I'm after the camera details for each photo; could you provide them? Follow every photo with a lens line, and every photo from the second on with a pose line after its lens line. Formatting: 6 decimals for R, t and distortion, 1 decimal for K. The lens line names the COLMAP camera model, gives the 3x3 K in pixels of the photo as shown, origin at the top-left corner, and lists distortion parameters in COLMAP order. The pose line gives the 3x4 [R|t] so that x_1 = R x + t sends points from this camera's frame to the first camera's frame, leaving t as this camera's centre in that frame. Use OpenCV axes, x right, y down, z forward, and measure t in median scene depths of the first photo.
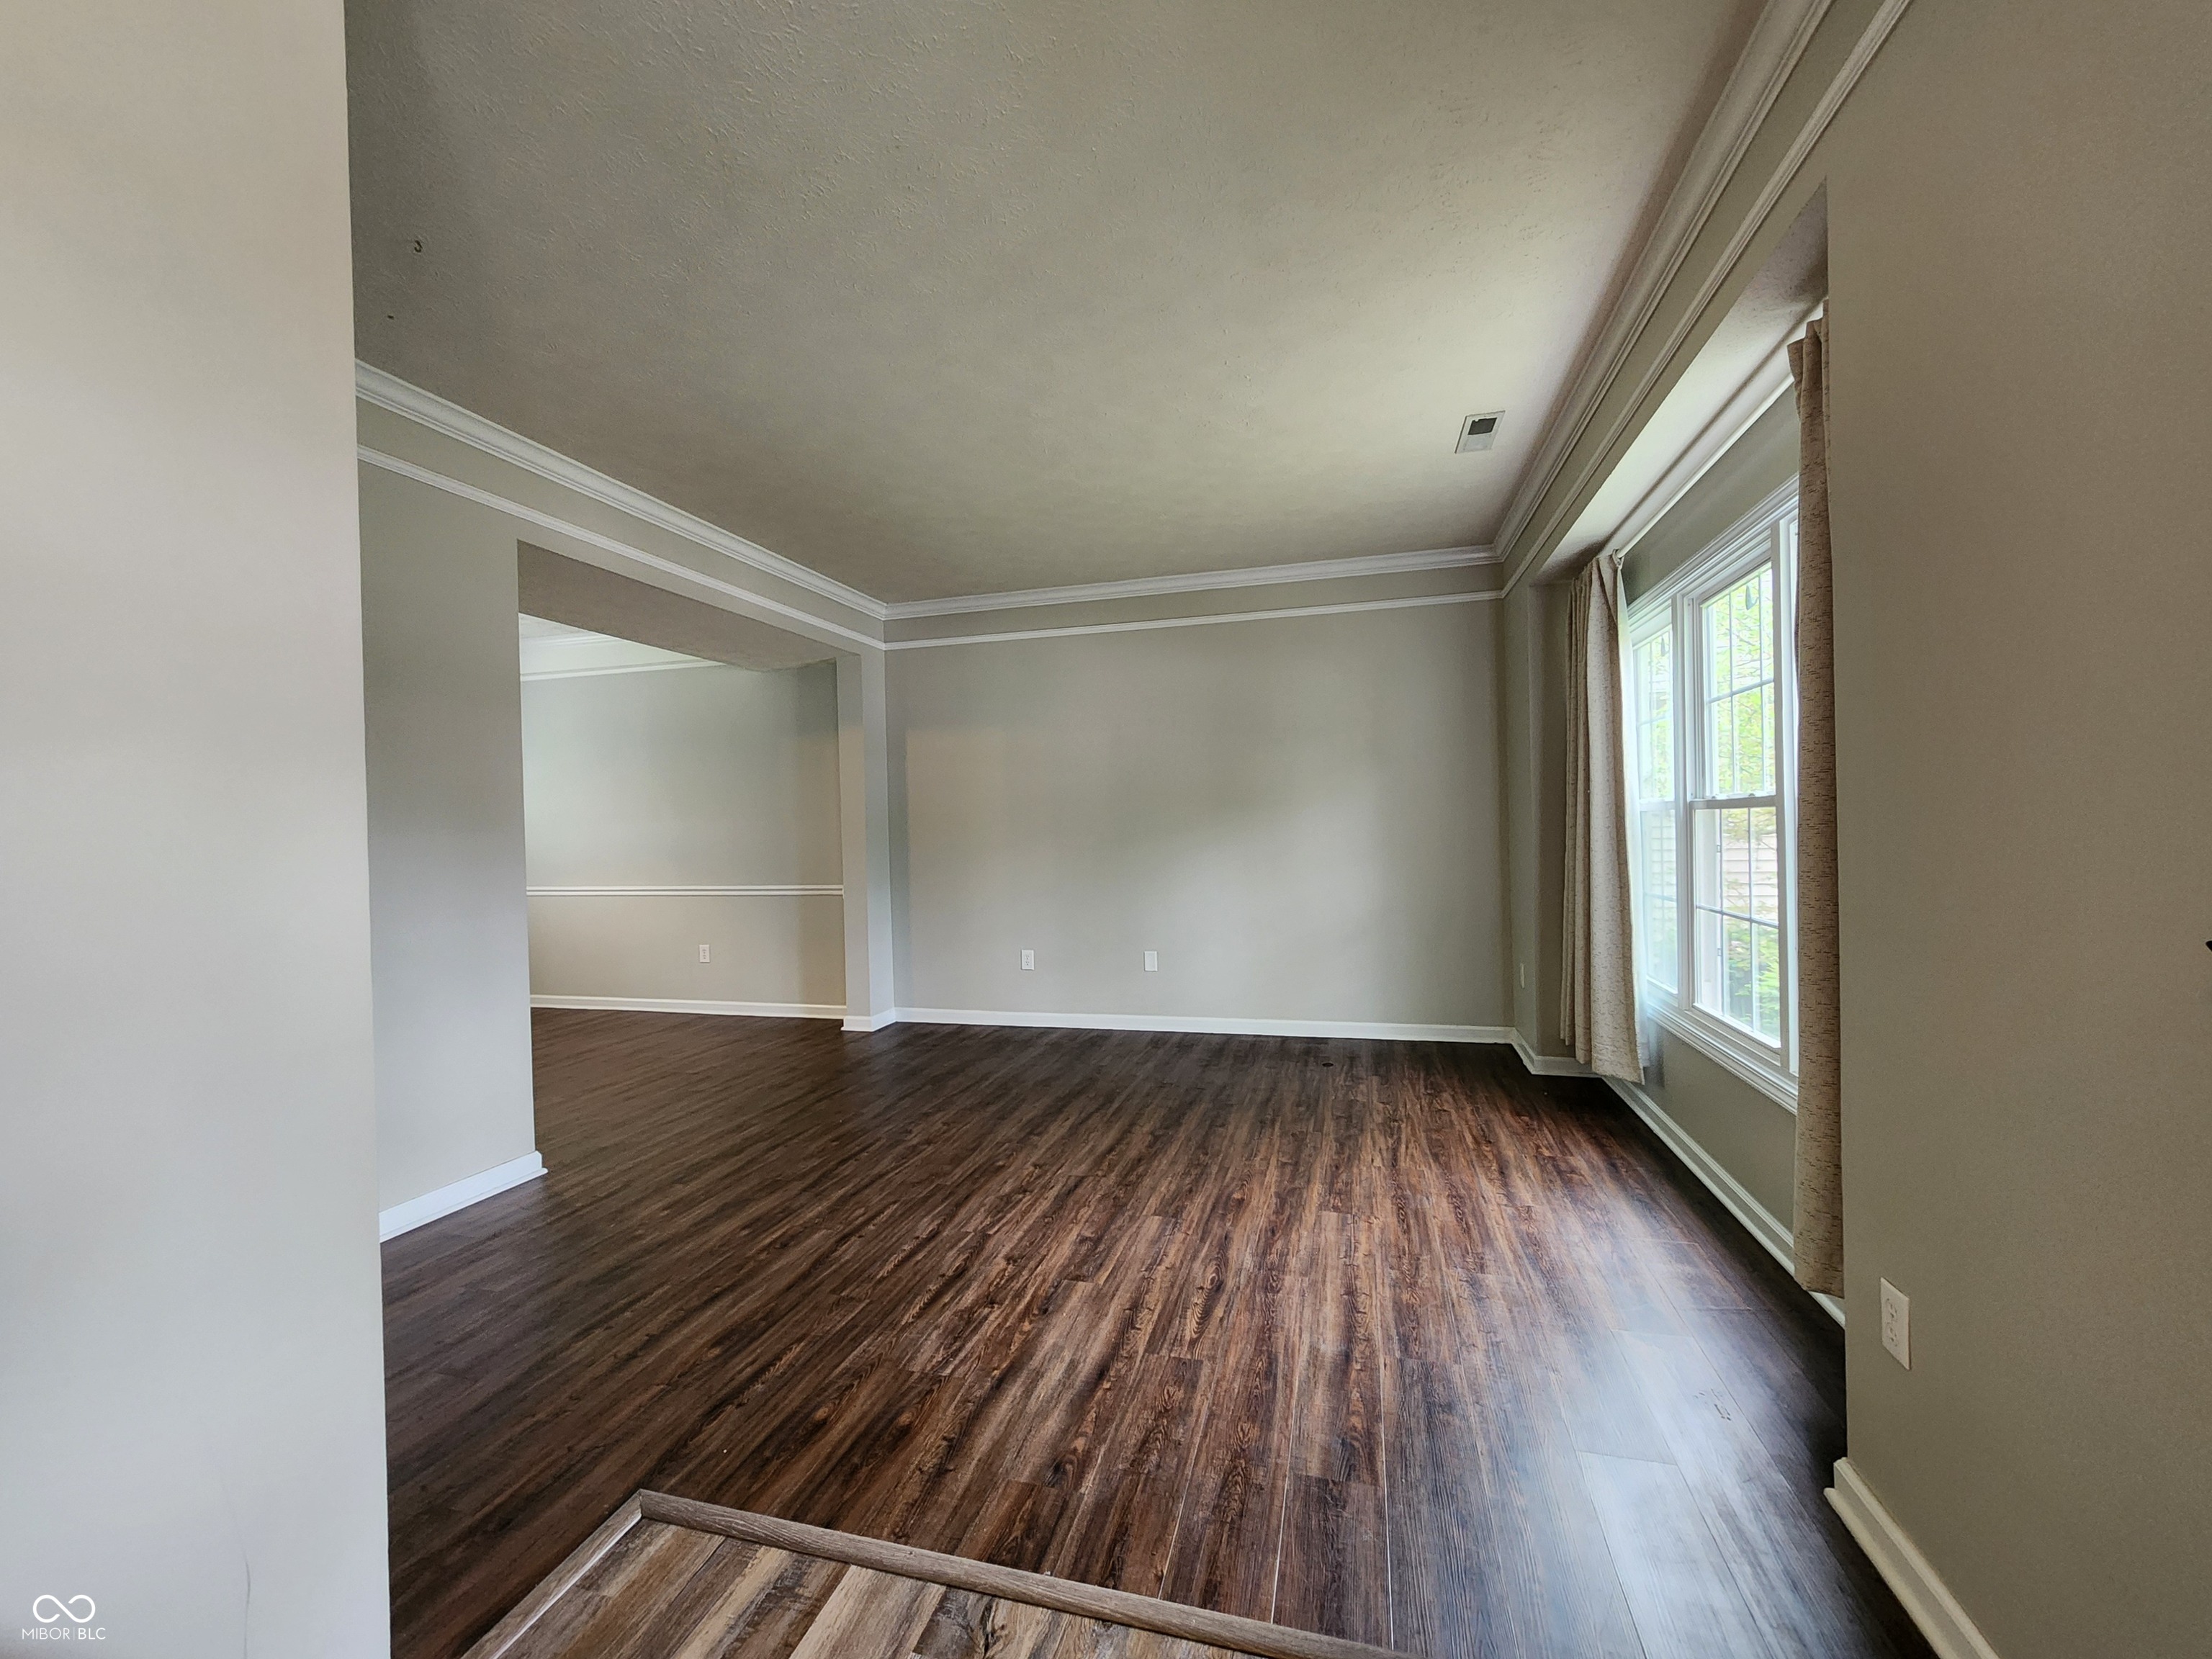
lens RADIAL K [[903.1, 0, 1106.5], [0, 903.1, 832.9], [0, 0, 1]] dist [-0.000857, -0.001071]
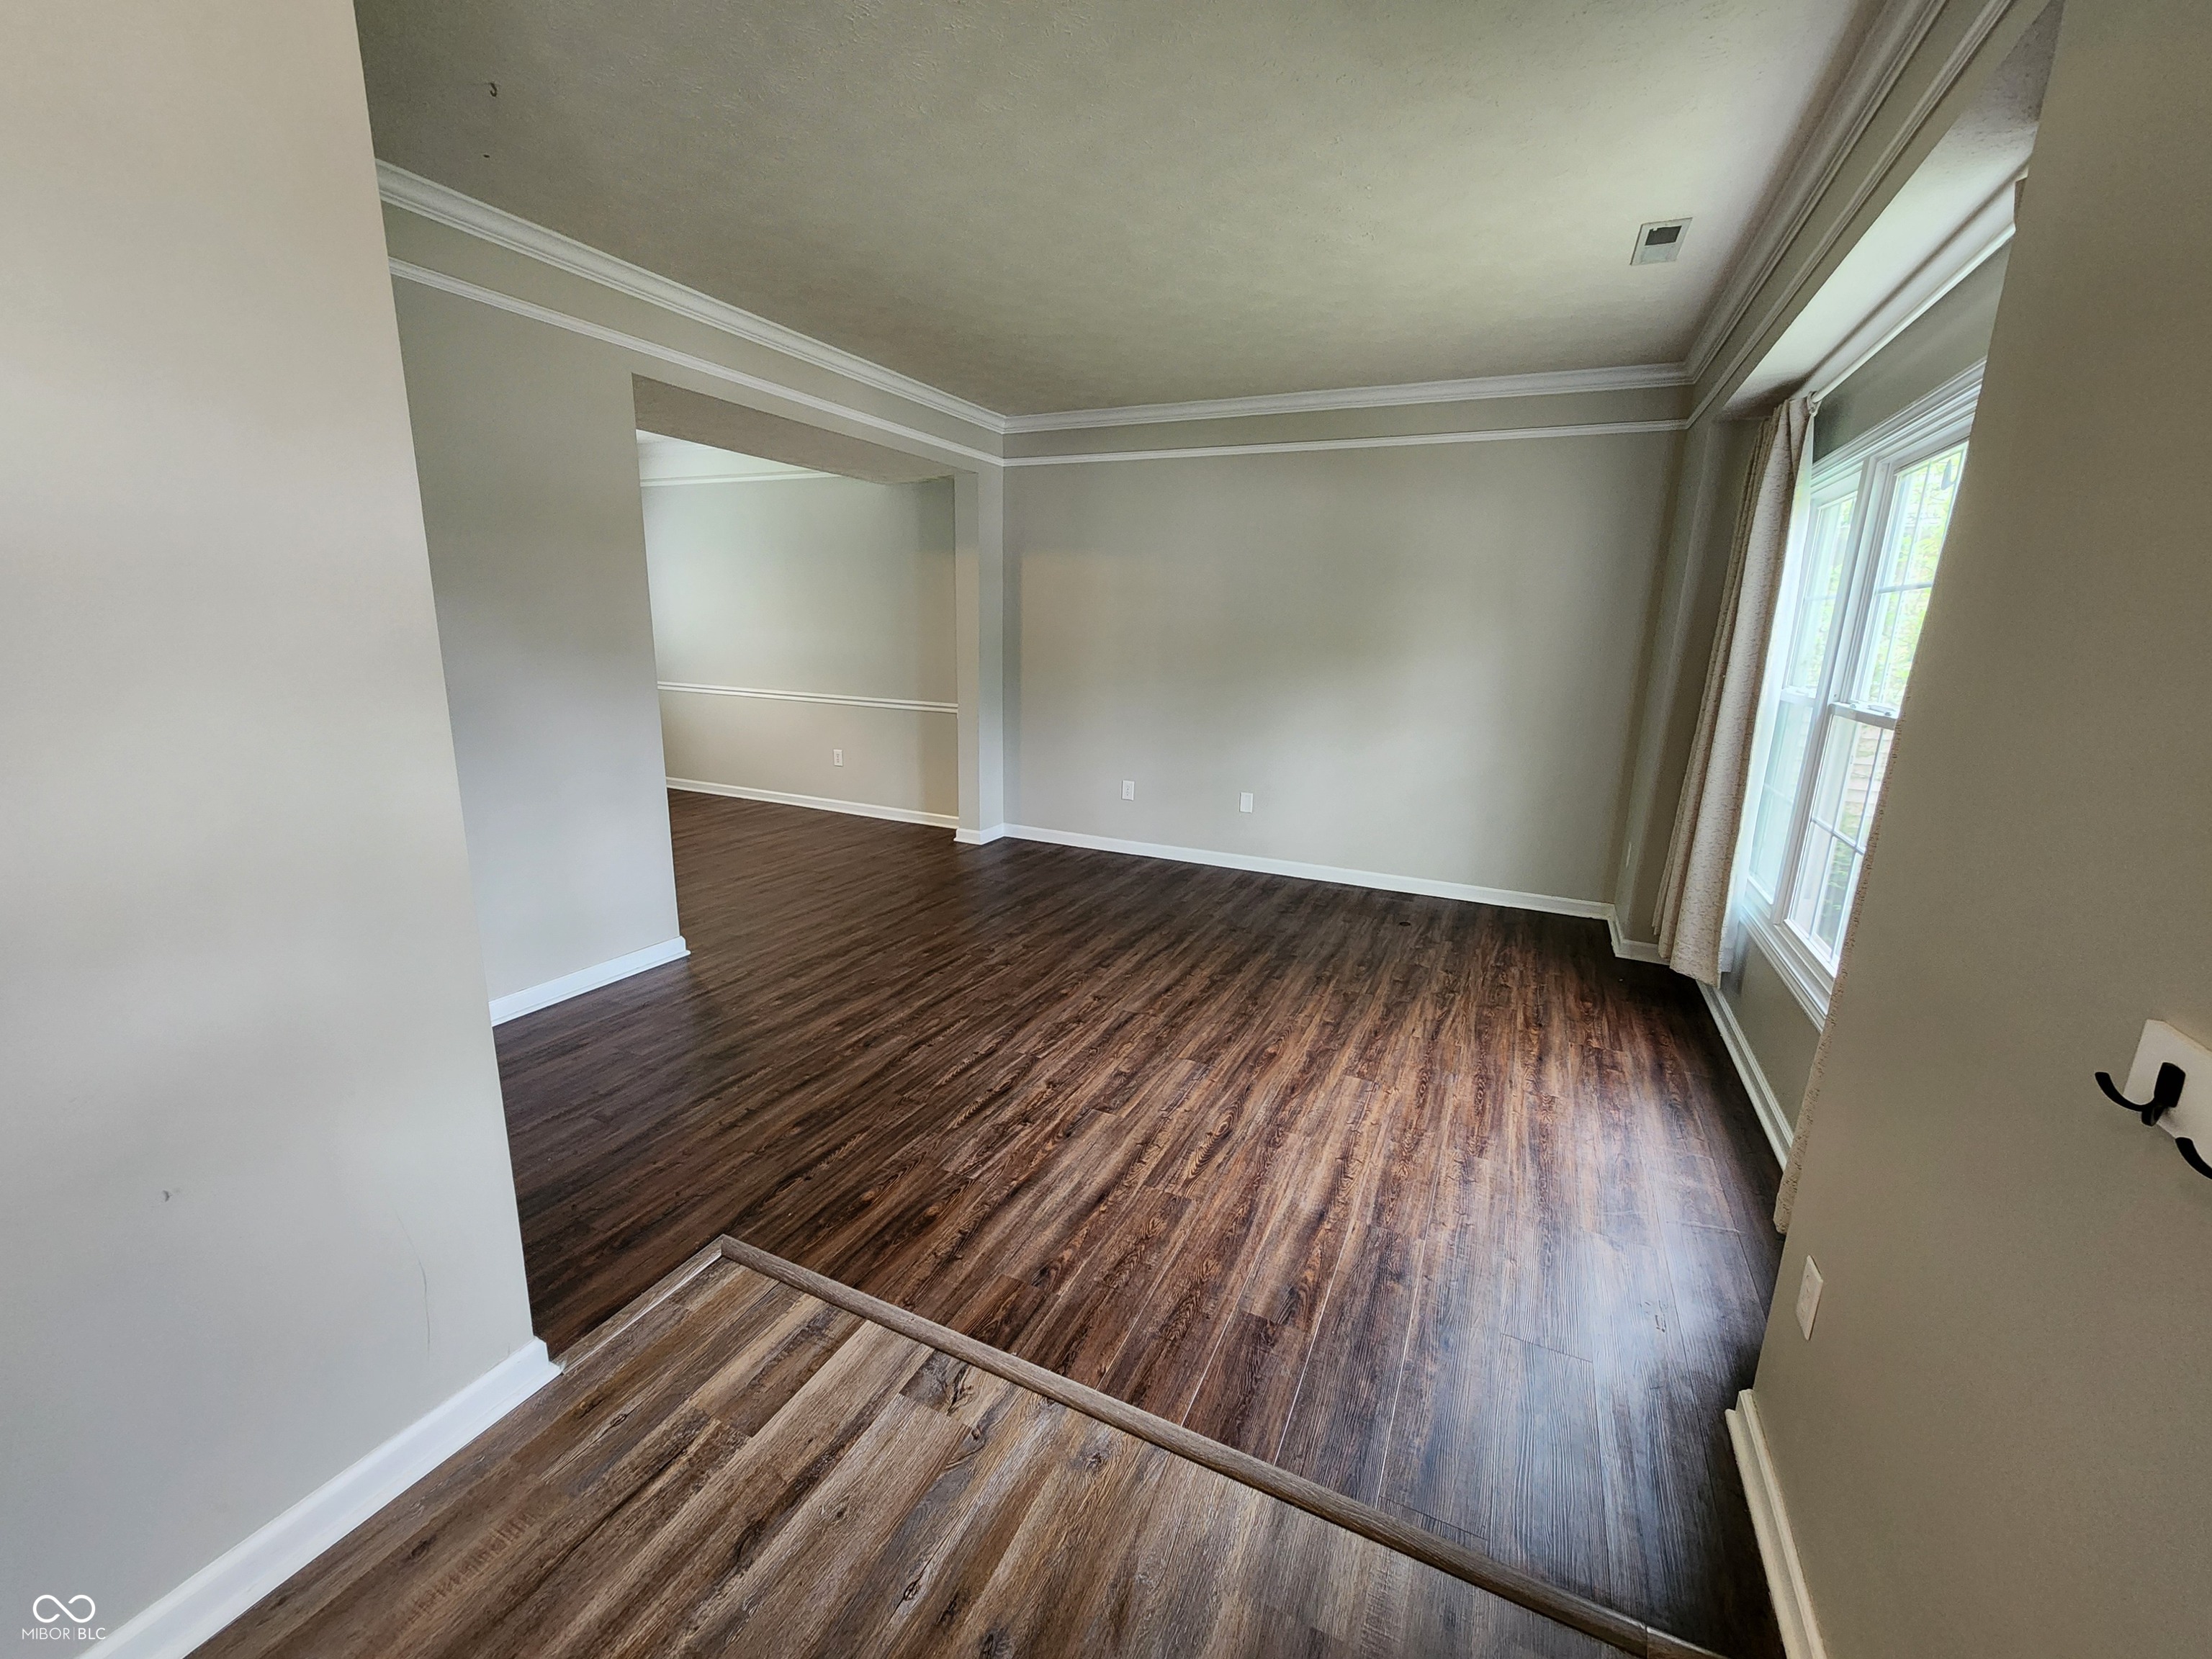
lens RADIAL K [[903.1, 0, 1111.9], [0, 903.1, 823.3], [0, 0, 1]] dist [-0.000857, -0.001071]
pose [[0.984081, 0.086808, -0.155075, 0.105751], [-0.050959, 0.973778, 0.221719, -0.092339], [0.170256, -0.210287, 0.962700, -0.009861]]
